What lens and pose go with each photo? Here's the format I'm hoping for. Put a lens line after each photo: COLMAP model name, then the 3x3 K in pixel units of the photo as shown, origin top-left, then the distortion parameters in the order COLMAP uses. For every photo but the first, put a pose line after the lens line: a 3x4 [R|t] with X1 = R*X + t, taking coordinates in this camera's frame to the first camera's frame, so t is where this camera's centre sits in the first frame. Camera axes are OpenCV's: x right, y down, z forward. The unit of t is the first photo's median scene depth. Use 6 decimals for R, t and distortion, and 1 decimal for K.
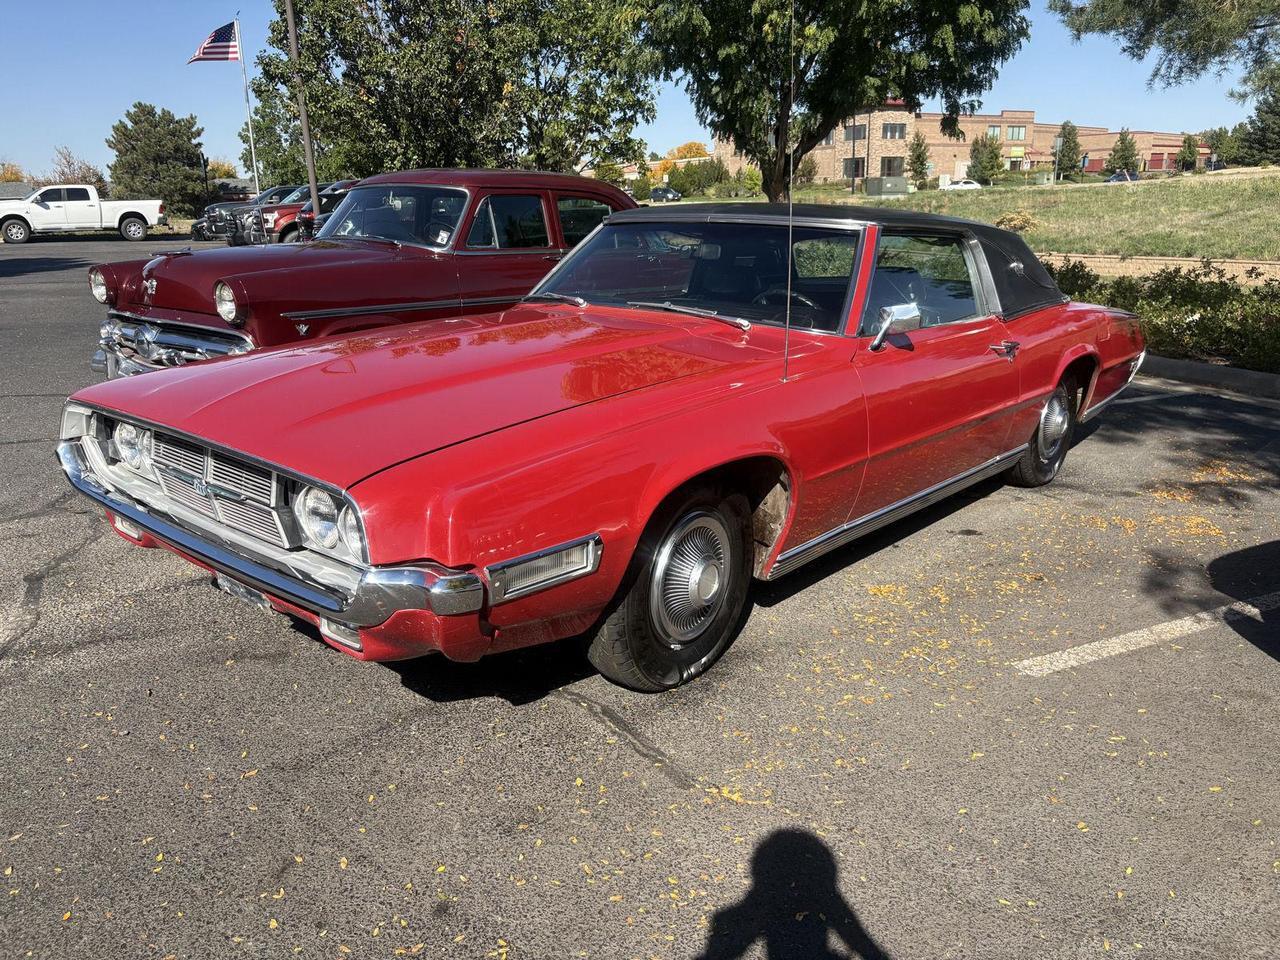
lens RADIAL K [[971.9, 0, 633.9], [0, 971.9, 480.9], [0, 0, 1]] dist [0.037175, -0.040598]
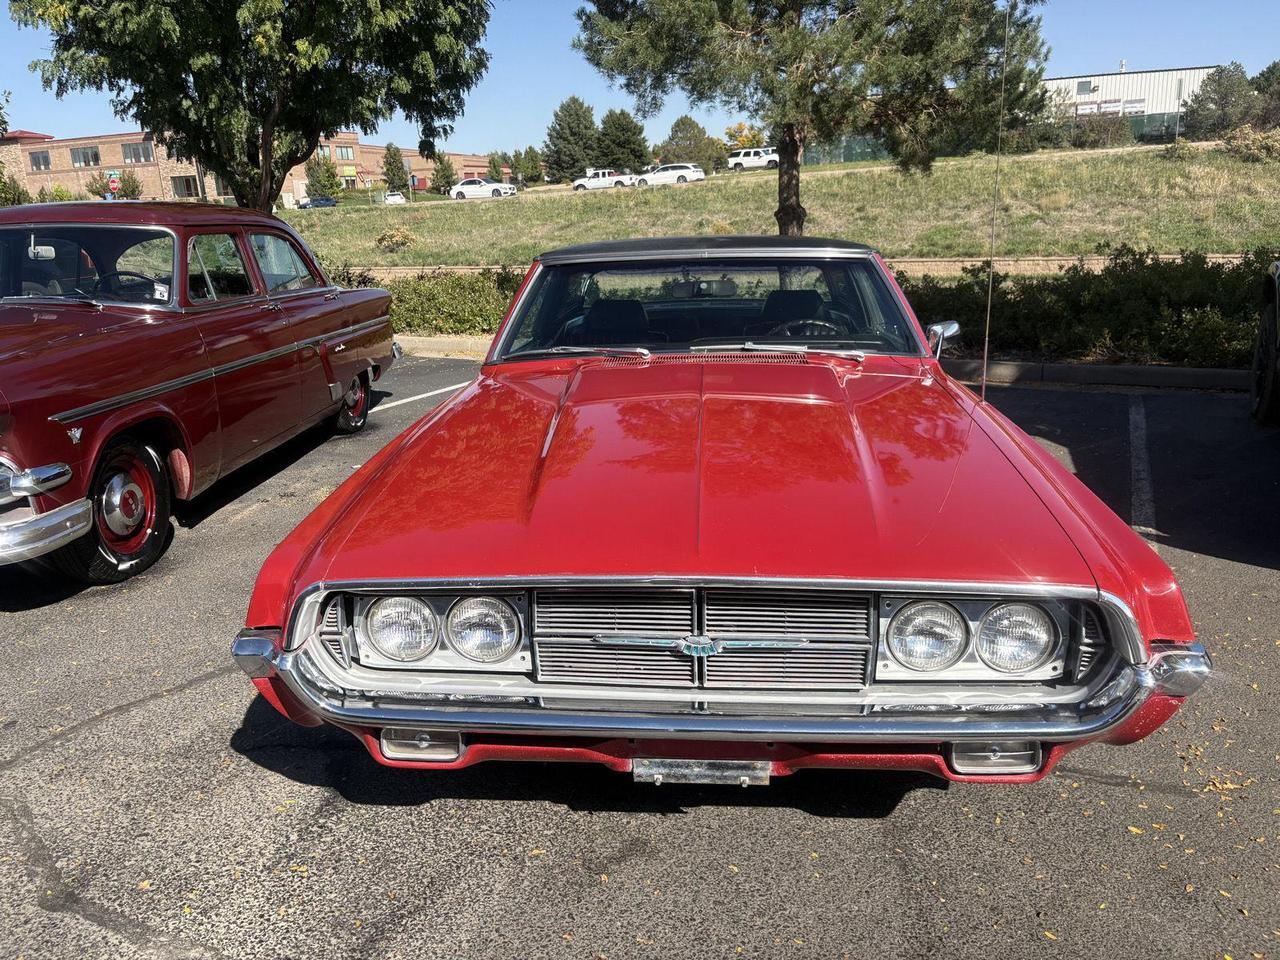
lens RADIAL K [[971.9, 0, 649.7], [0, 971.9, 468.3], [0, 0, 1]] dist [0.037175, -0.040598]
pose [[0.792592, -0.177665, 0.583295, -0.152476], [0.194276, 0.980336, 0.034614, -0.028006], [-0.577975, 0.085886, 0.811523, 0.071574]]
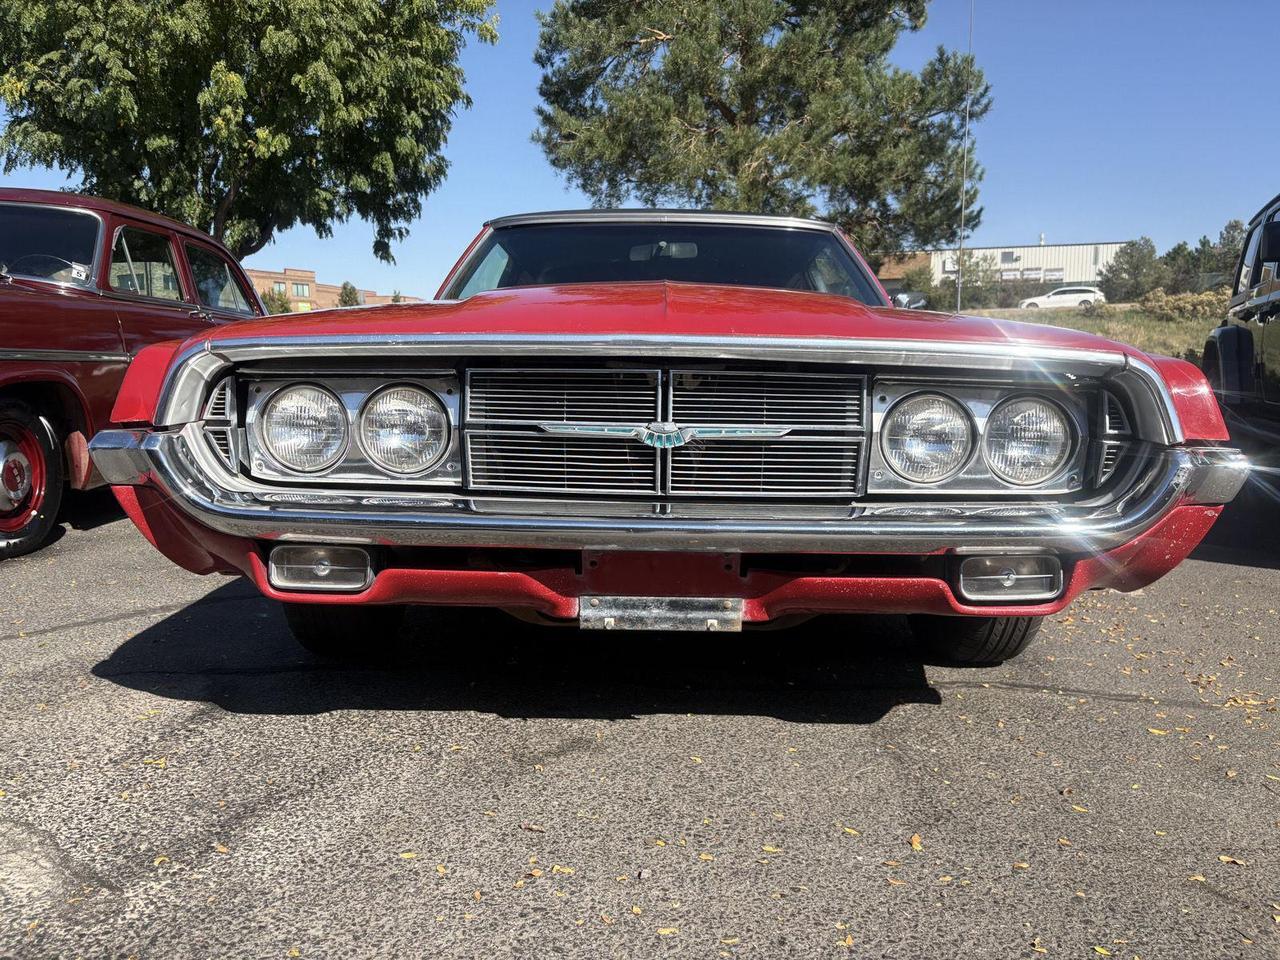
lens RADIAL K [[971.9, 0, 659.3], [0, 971.9, 465.7], [0, 0, 1]] dist [0.037175, -0.040598]
pose [[0.754545, -0.066079, 0.652913, -0.147745], [0.173880, 0.979489, -0.101815, 0.015101], [-0.632793, 0.190352, 0.750559, 0.093888]]
